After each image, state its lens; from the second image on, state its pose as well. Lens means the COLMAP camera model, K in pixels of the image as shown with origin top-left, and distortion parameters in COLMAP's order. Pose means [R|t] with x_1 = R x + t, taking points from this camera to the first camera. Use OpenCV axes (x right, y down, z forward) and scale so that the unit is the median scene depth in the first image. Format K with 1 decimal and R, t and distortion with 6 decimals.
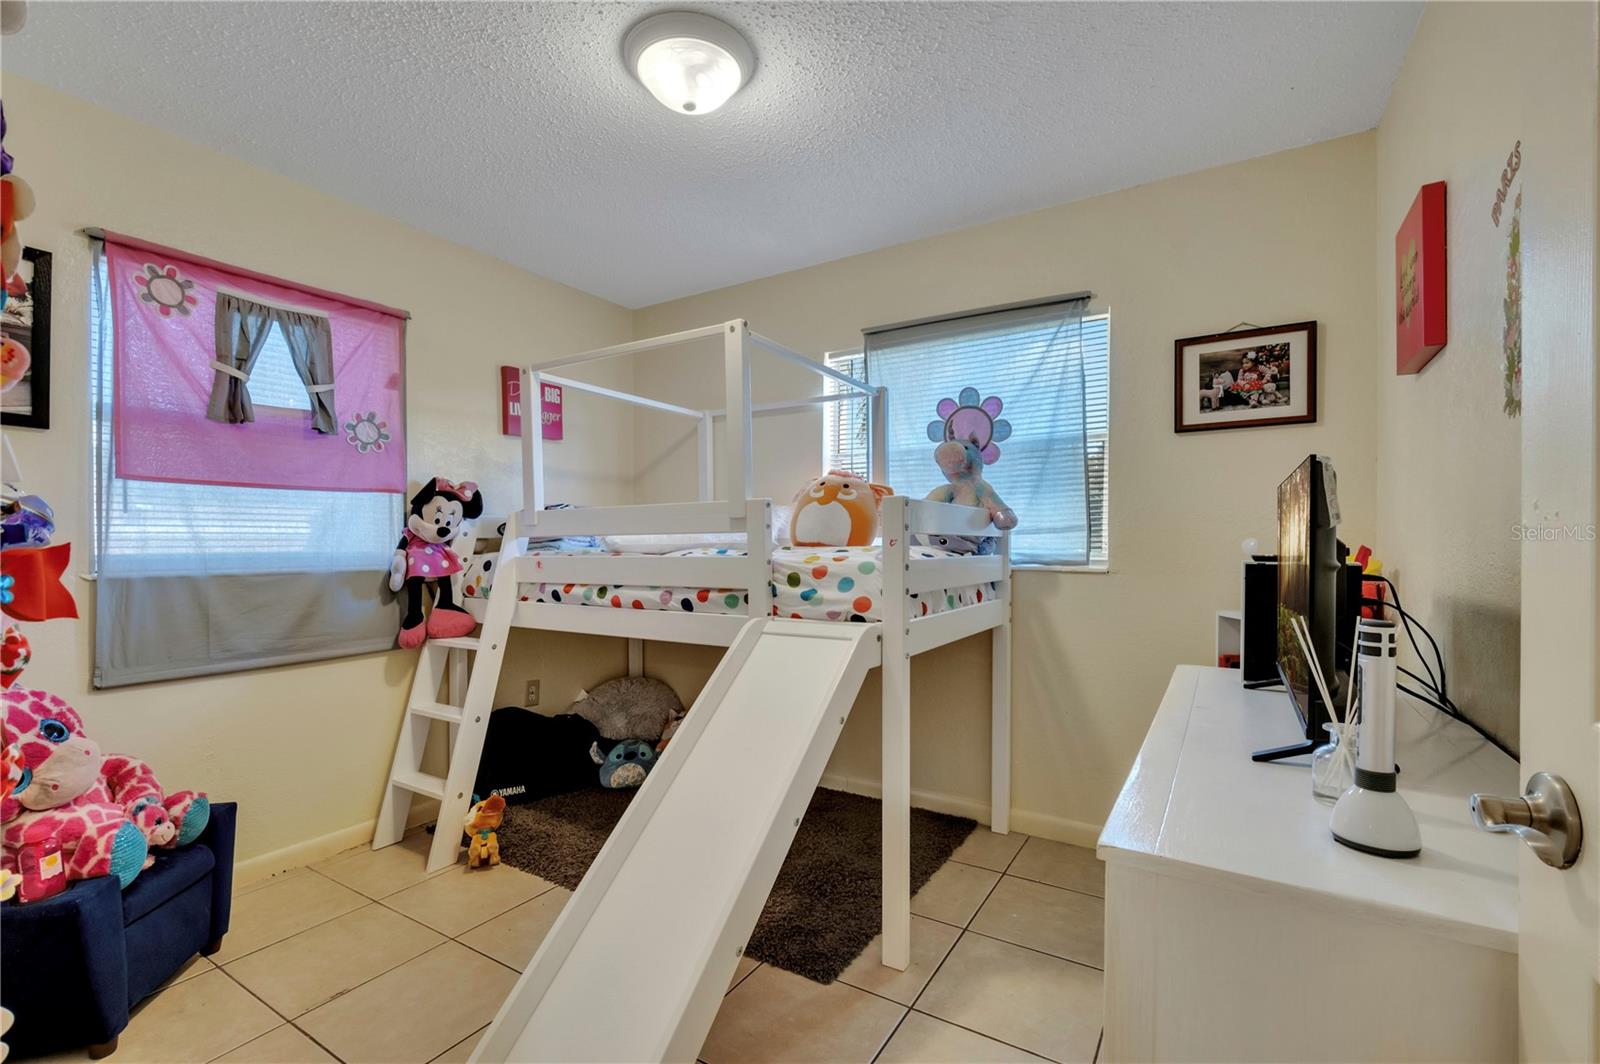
lens RADIAL K [[702.0, 0, 789.6], [0, 702.0, 552.5], [0, 0, 1]] dist [0.000042, -0.004526]
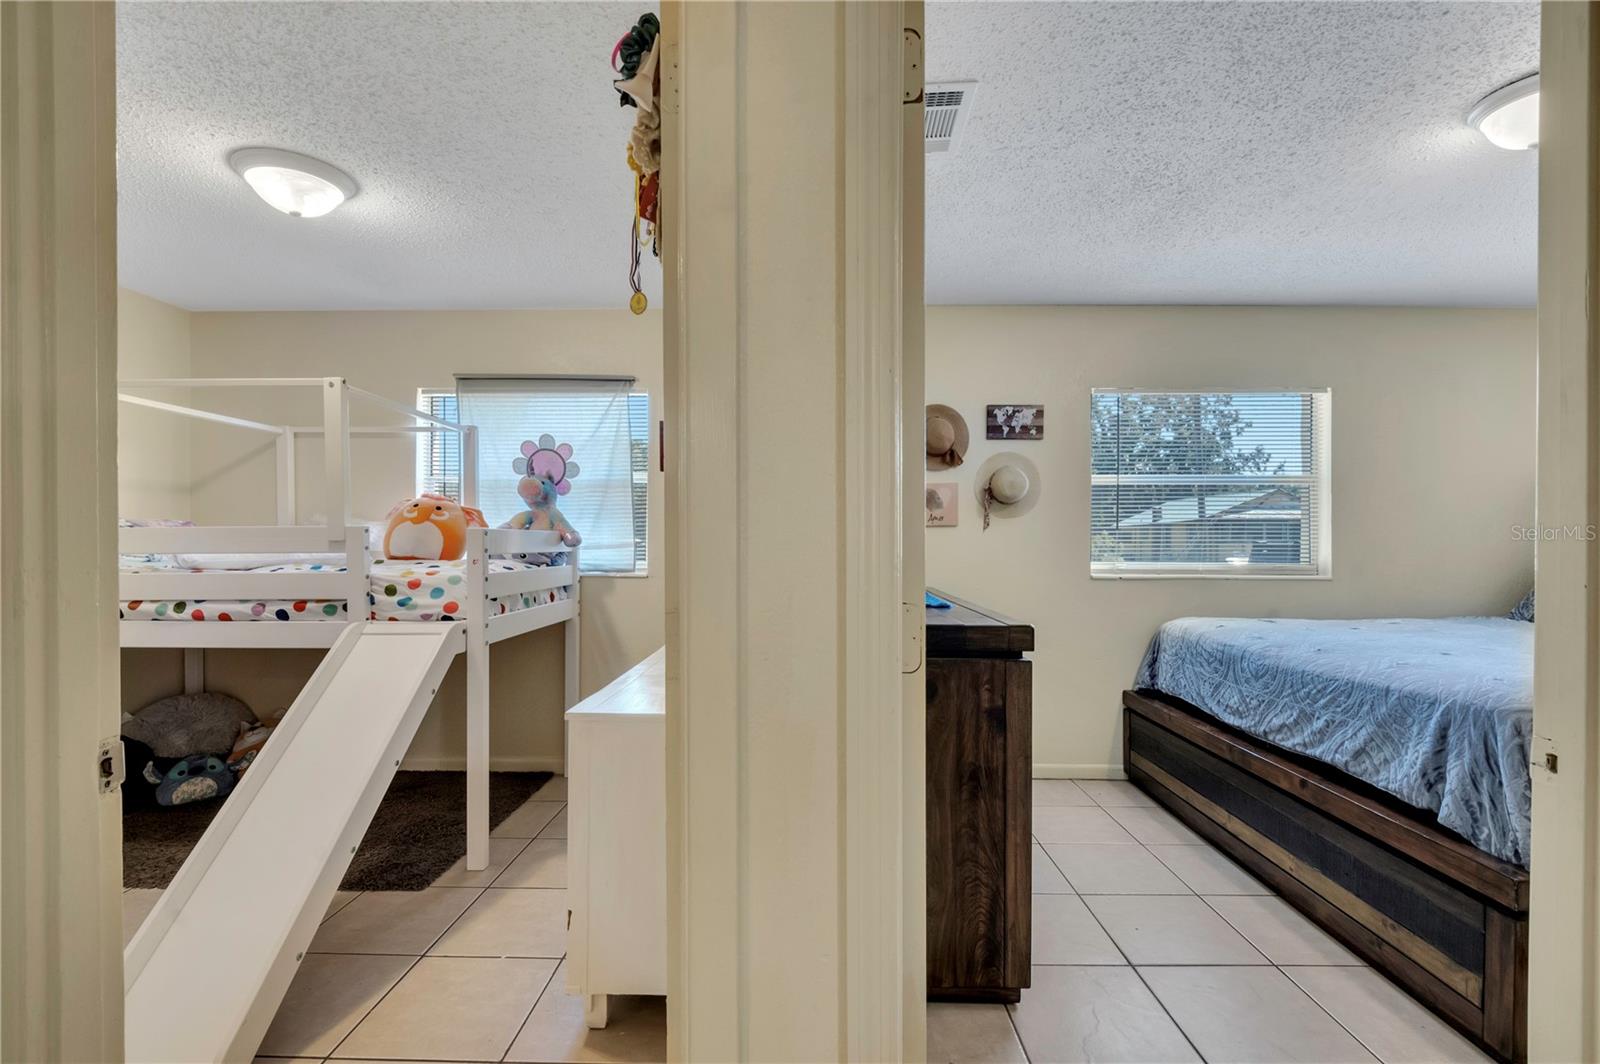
lens RADIAL K [[734.4, 0, 822.4], [0, 734.4, 545.3], [0, 0, 1]] dist [-0.002064, -0.000440]
pose [[0.849511, -0.000689, 0.527570, -0.026074], [0.003243, 0.999987, -0.003916, -0.029480], [-0.527561, 0.005038, 0.849502, -0.449554]]
